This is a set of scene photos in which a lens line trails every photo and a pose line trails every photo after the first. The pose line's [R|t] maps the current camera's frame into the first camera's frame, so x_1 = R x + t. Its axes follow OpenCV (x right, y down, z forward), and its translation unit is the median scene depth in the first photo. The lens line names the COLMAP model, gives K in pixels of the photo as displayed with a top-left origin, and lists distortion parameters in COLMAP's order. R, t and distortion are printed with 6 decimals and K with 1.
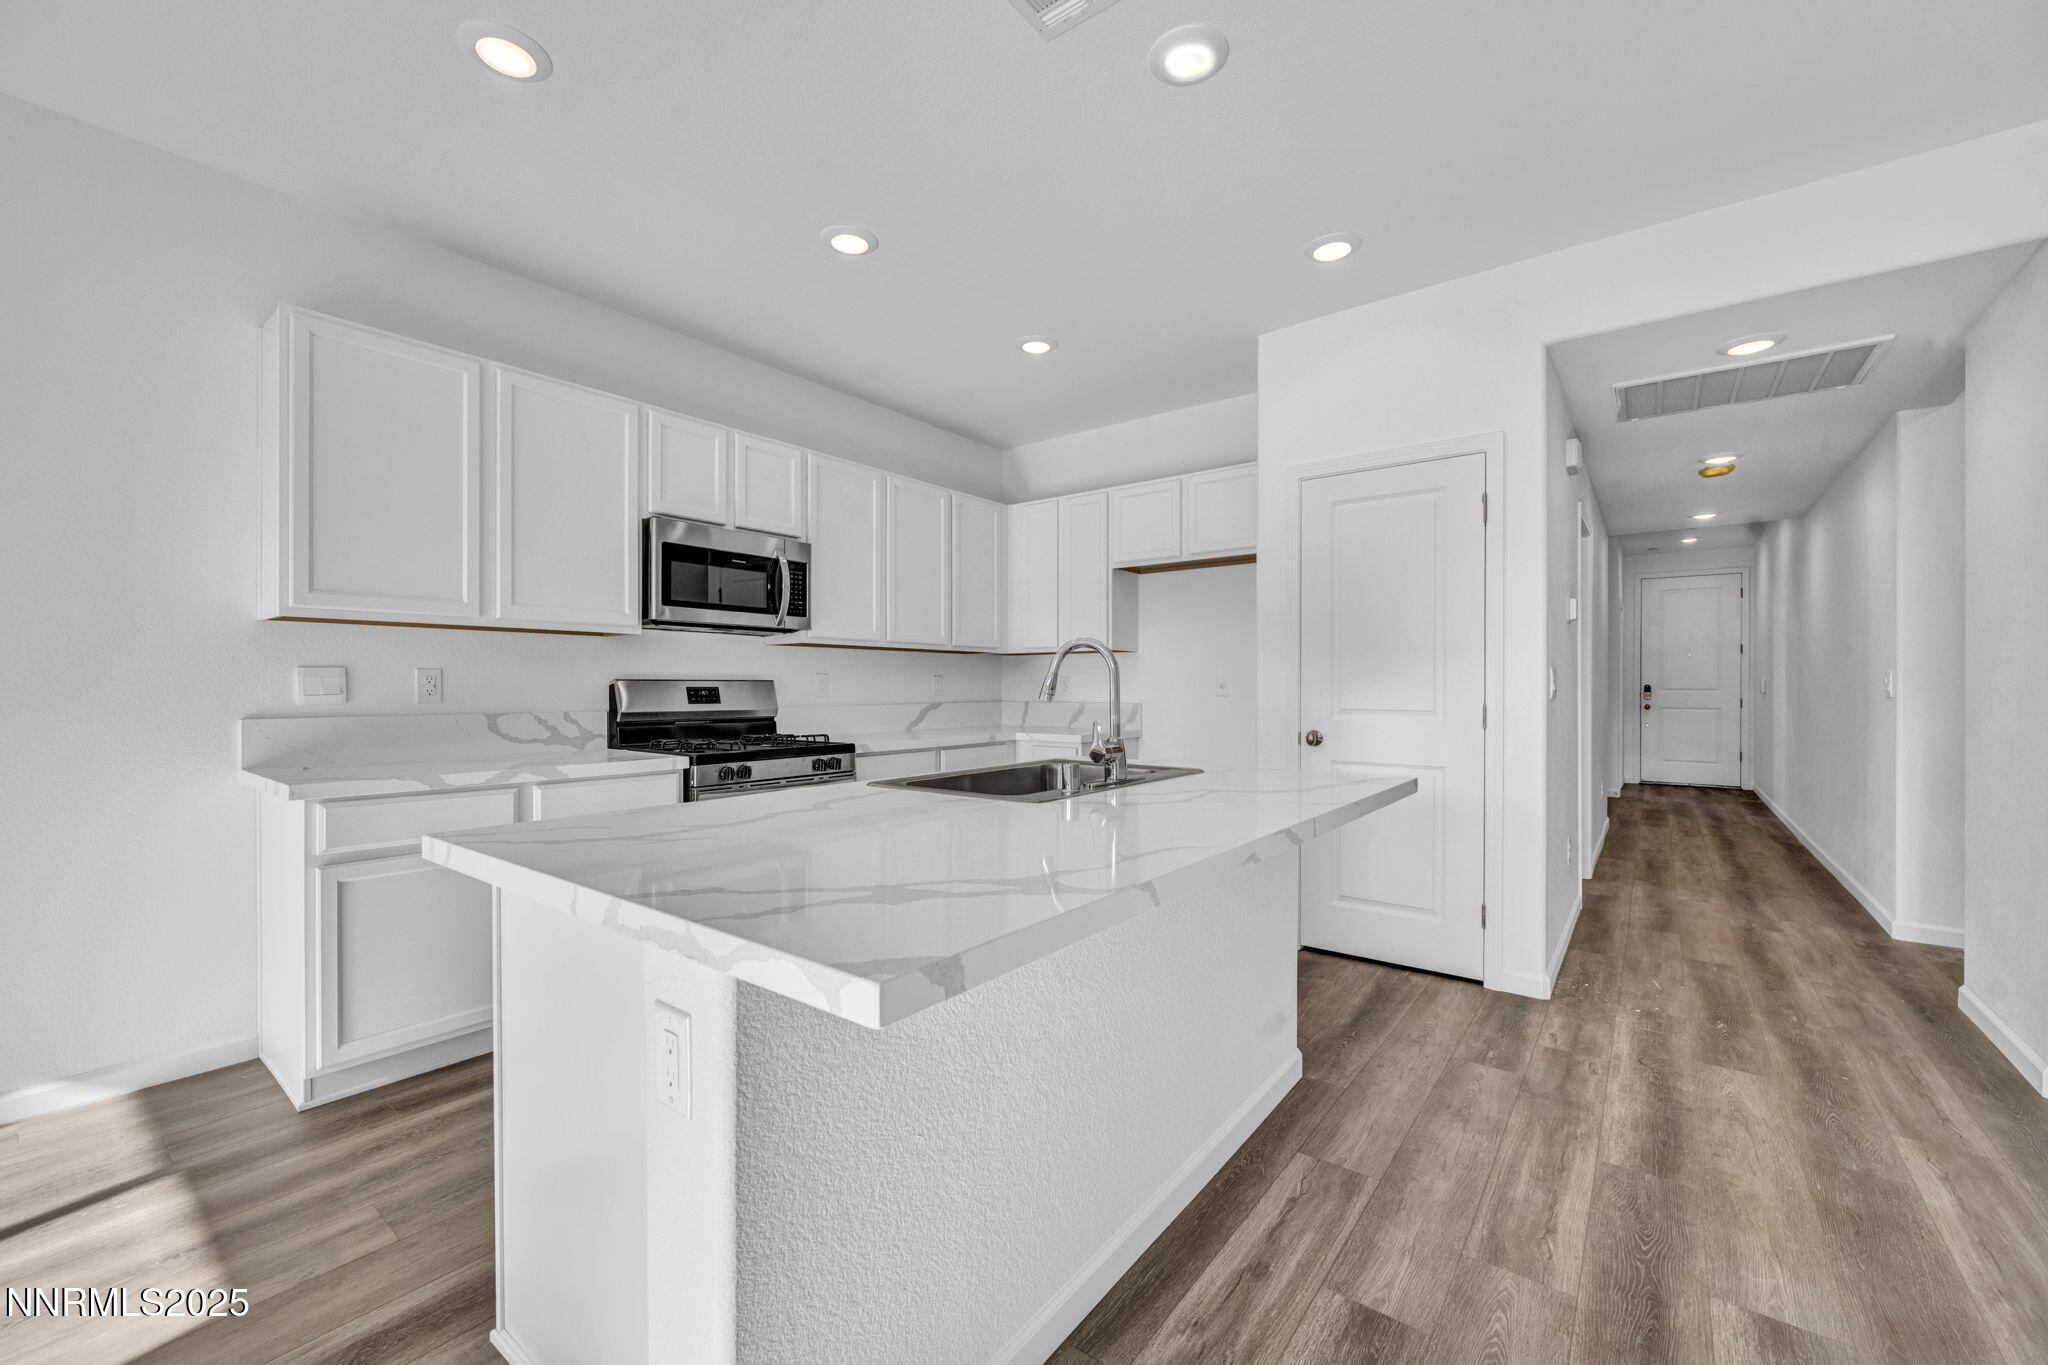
lens RADIAL K [[823.2, 0, 1024.0], [0, 823.2, 682.5], [0, 0, 1]] dist [0.001555, 0.000268]
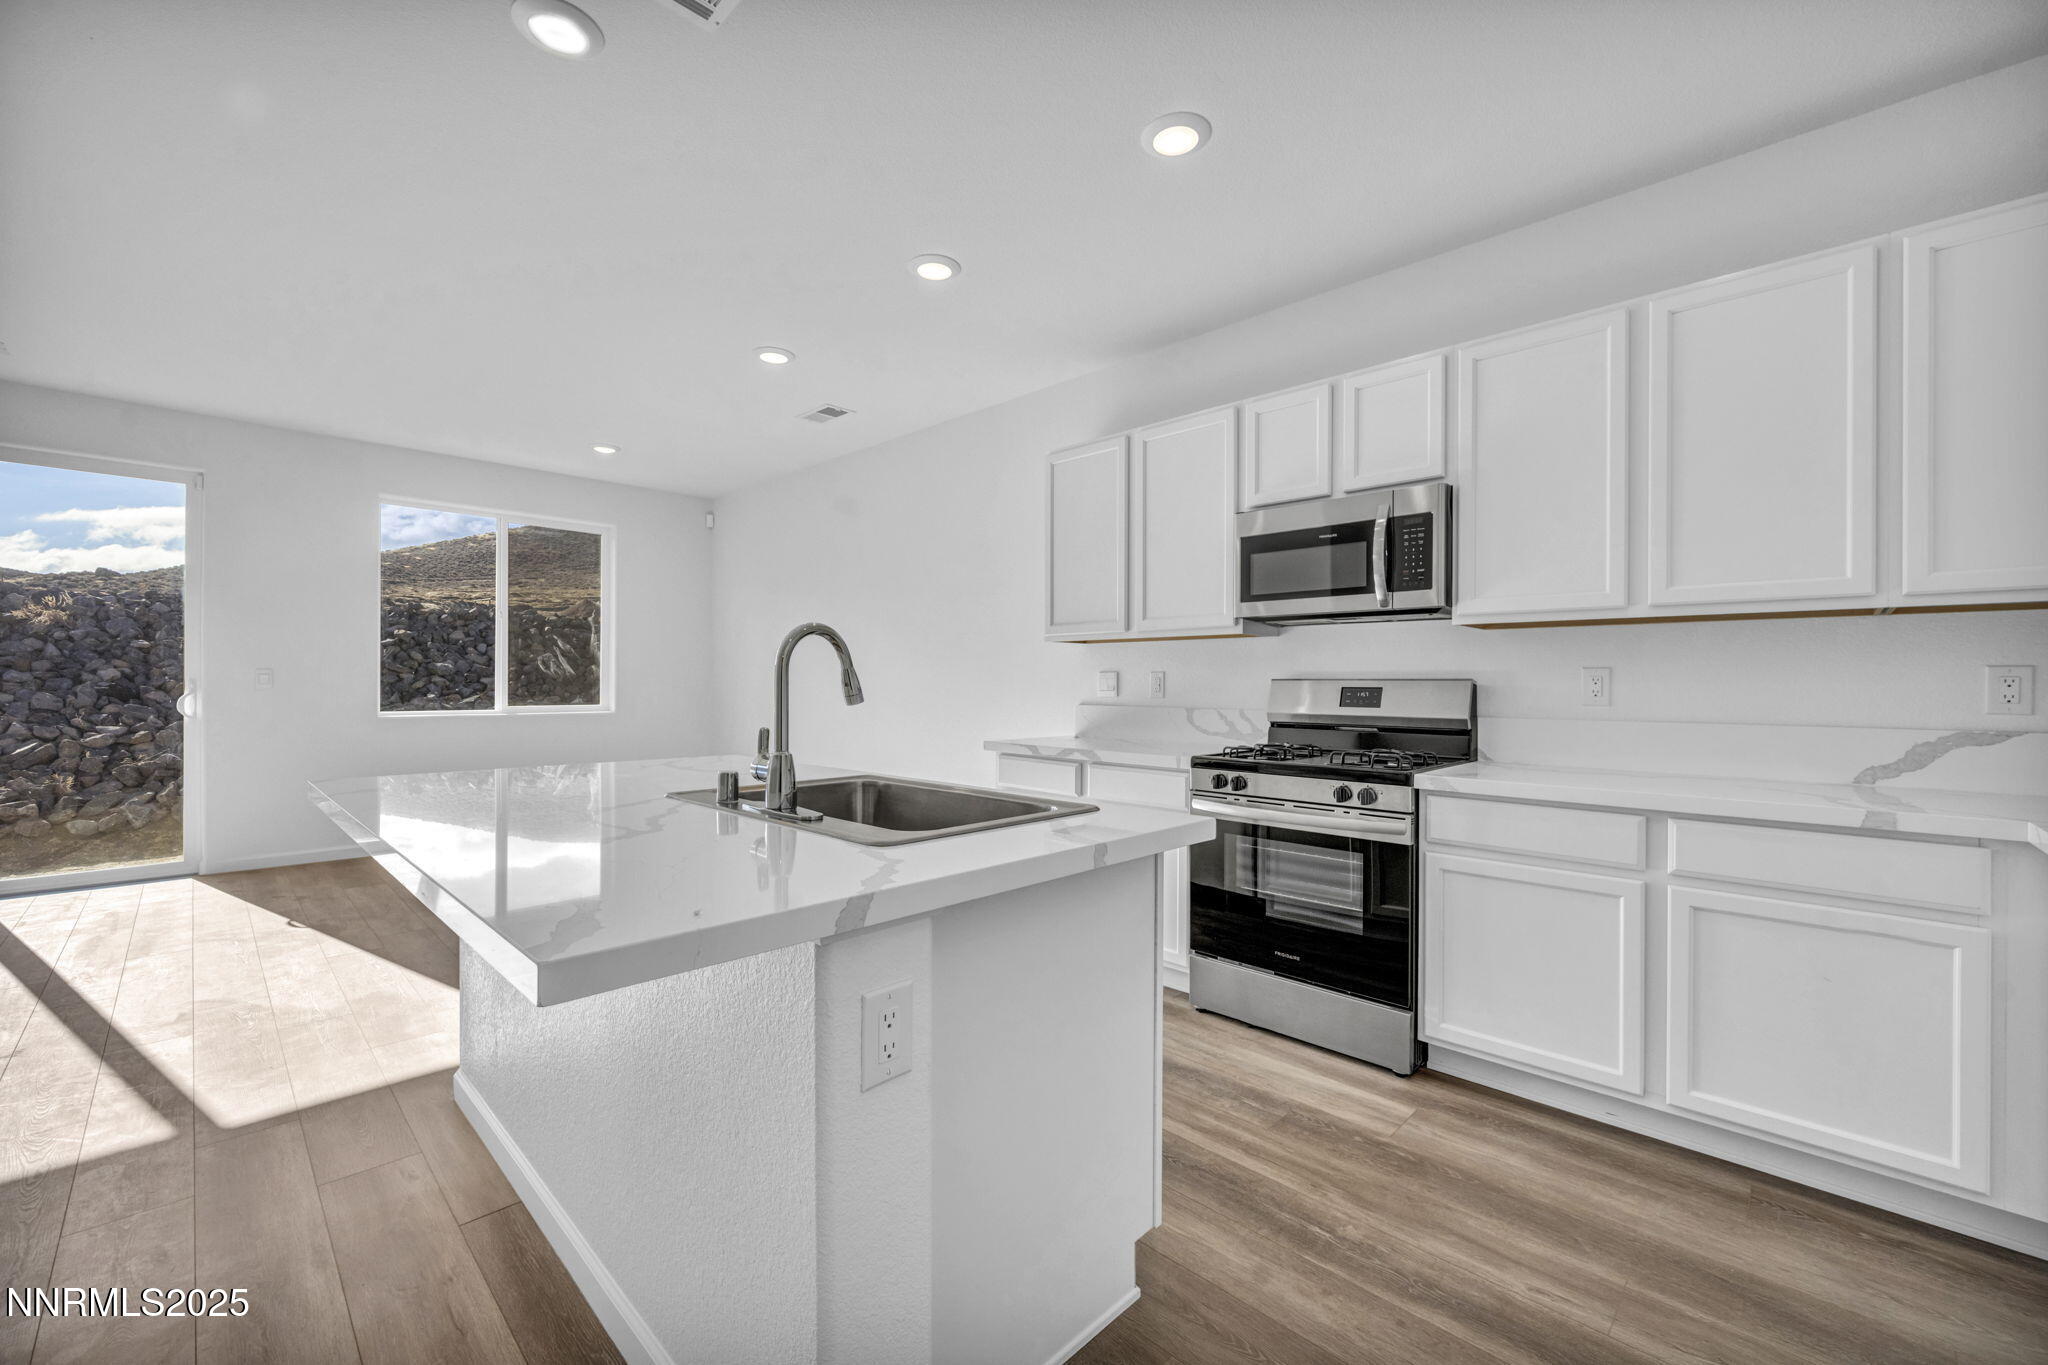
lens RADIAL K [[823.2, 0, 1024.0], [0, 823.2, 682.5], [0, 0, 1]] dist [0.001555, 0.000268]
pose [[-0.130187, 0.000546, -0.991489, 0.553637], [0.003054, 0.999995, 0.000150, -0.000682], [0.991485, -0.003008, -0.130188, 0.863172]]
